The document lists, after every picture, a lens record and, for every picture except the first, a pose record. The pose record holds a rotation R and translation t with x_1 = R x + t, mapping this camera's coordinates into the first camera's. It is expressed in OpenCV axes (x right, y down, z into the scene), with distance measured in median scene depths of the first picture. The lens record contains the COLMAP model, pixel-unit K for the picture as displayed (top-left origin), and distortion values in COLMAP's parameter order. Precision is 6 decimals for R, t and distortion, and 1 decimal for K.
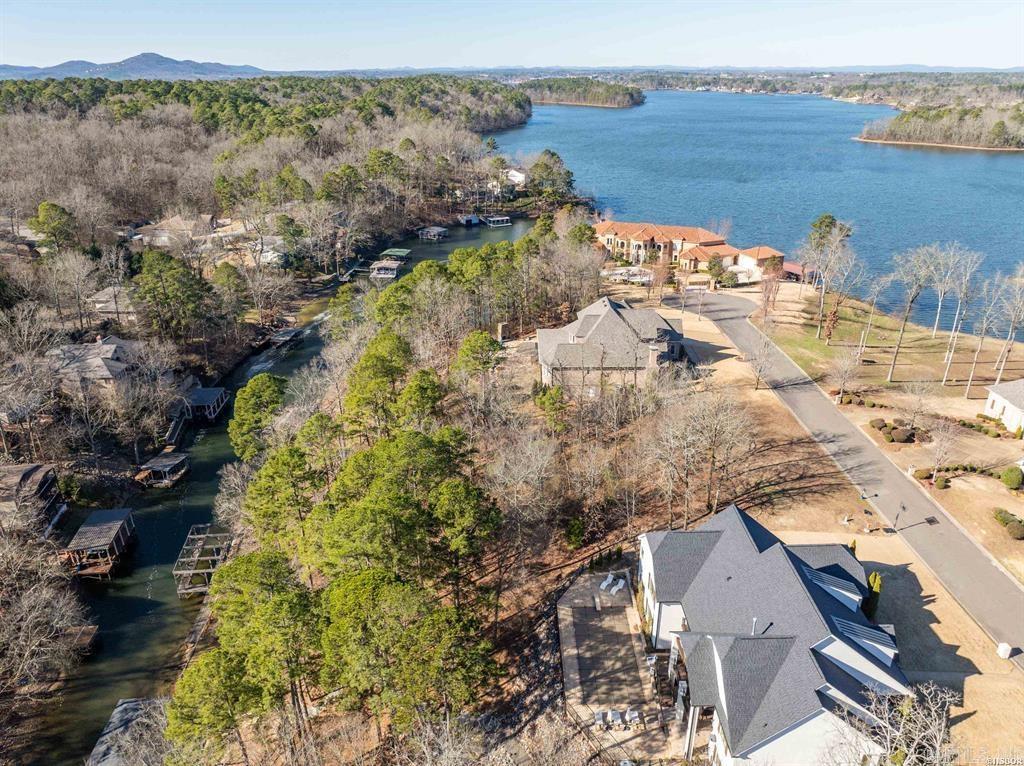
lens RADIAL K [[719.6, 0, 512.0], [0, 719.6, 383.0], [0, 0, 1]] dist [-0.061746, 0.037511]
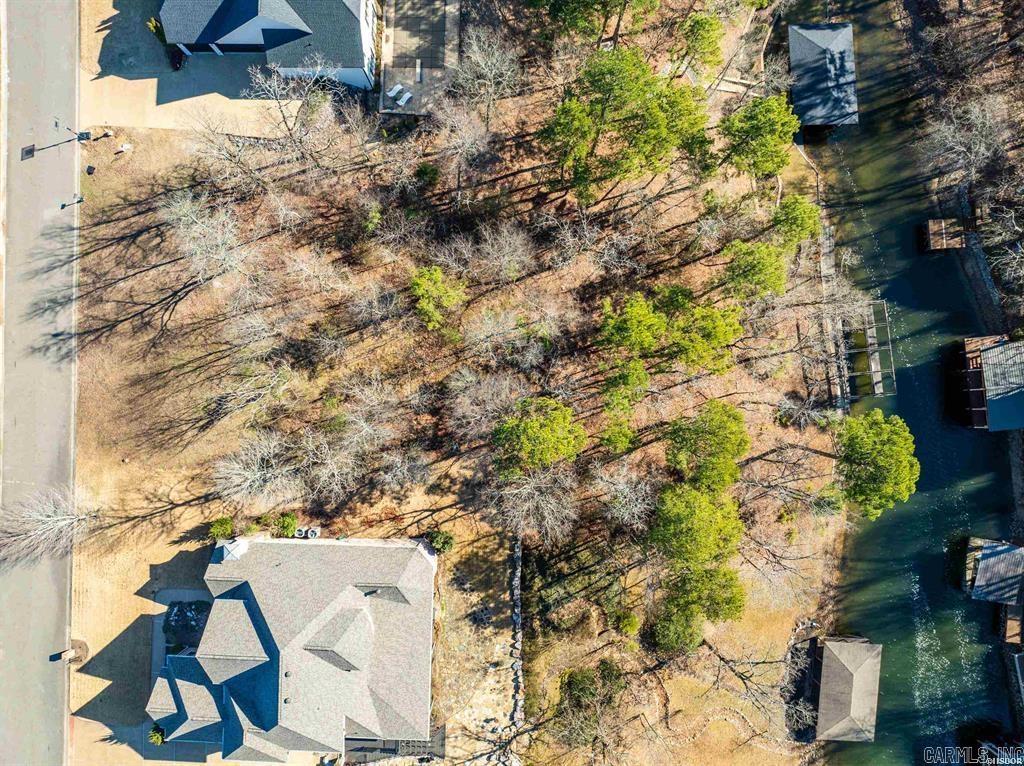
lens RADIAL K [[719.6, 0, 512.0], [0, 719.6, 383.0], [0, 0, 1]] dist [-0.061746, 0.037511]
pose [[-0.998979, -0.039003, 0.022808, -0.015669], [0.036137, -0.386689, 0.921502, -0.223445], [-0.027121, 0.921385, 0.387703, 0.281473]]
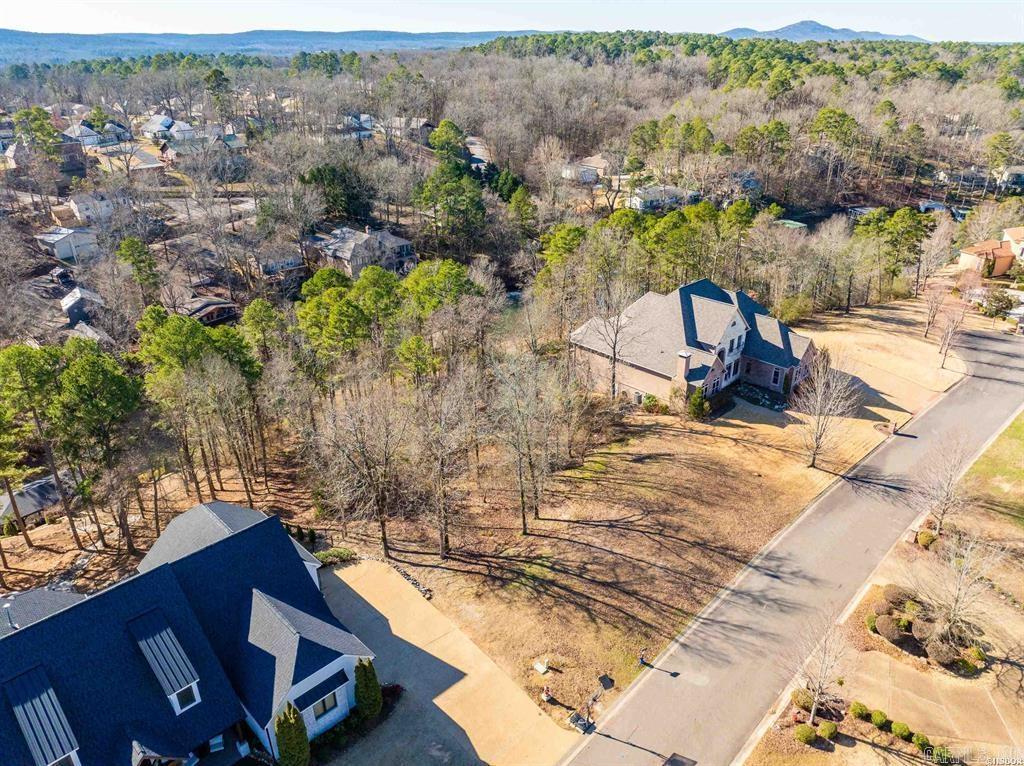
lens RADIAL K [[719.6, 0, 512.0], [0, 719.6, 383.0], [0, 0, 1]] dist [-0.061746, 0.037511]
pose [[0.699640, 0.306248, -0.645535, 0.233989], [-0.282190, 0.948471, 0.144123, -0.032532], [0.656409, 0.081329, 0.750008, 0.159657]]
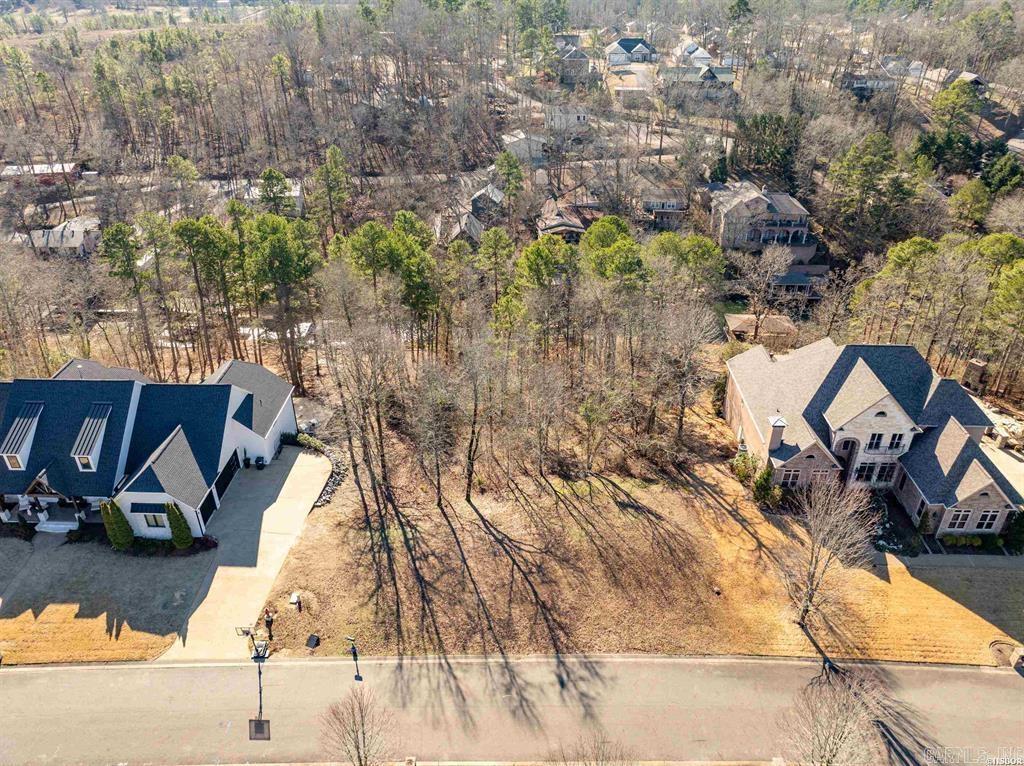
lens RADIAL K [[711.5, 0, 512.0], [0, 711.5, 383.0], [0, 0, 1]] dist [-0.048151, 0.009224]
pose [[-0.022599, 0.513906, -0.857549, 0.283997], [-0.402775, 0.780395, 0.478284, -0.109062], [0.915020, 0.356208, 0.189352, 0.303269]]
